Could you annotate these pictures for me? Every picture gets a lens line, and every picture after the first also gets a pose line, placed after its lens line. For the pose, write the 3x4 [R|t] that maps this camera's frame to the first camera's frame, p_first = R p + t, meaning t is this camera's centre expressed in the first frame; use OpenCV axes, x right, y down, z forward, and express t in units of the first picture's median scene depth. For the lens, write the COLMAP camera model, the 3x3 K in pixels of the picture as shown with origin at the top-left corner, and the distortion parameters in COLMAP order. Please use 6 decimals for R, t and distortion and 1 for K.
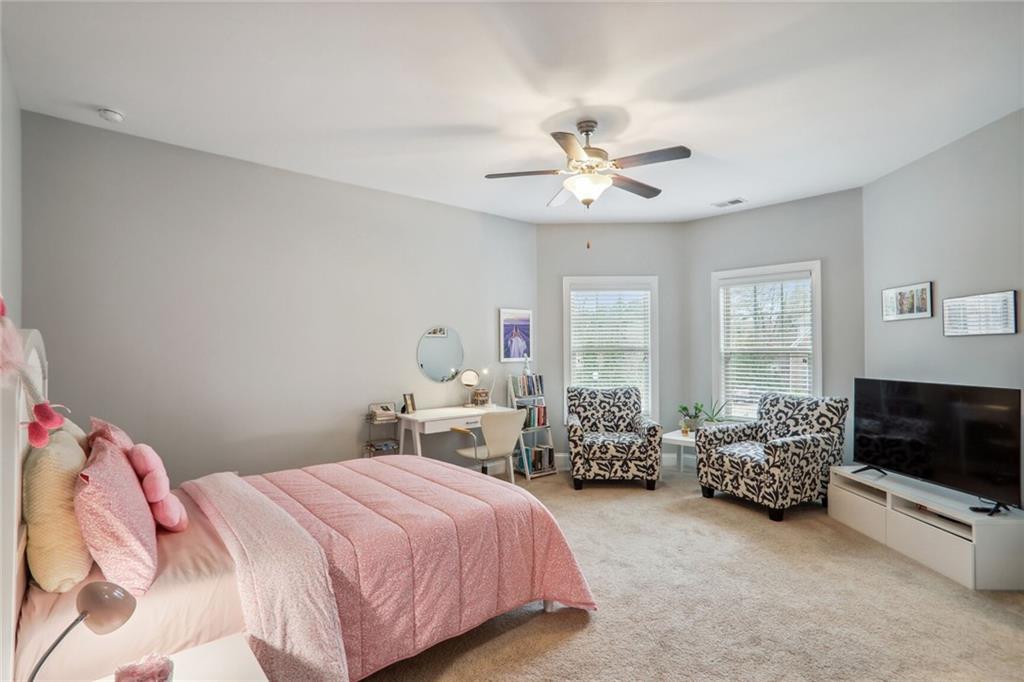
lens RADIAL K [[499.5, 0, 509.7], [0, 499.5, 338.8], [0, 0, 1]] dist [-0.034259, 0.011137]
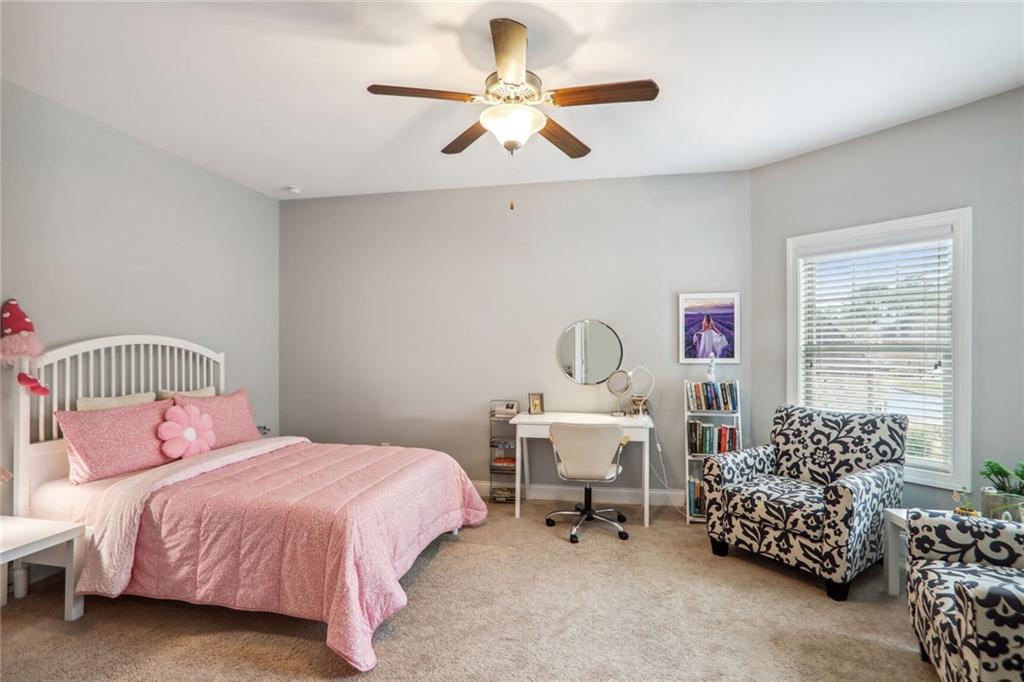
lens RADIAL K [[499.5, 0, 513.7], [0, 499.5, 340.2], [0, 0, 1]] dist [-0.034259, 0.011137]
pose [[0.603615, -0.004142, -0.797265, 0.510833], [0.014168, 0.999884, 0.005532, 0.003594], [0.797150, -0.014635, 0.603604, 0.379325]]
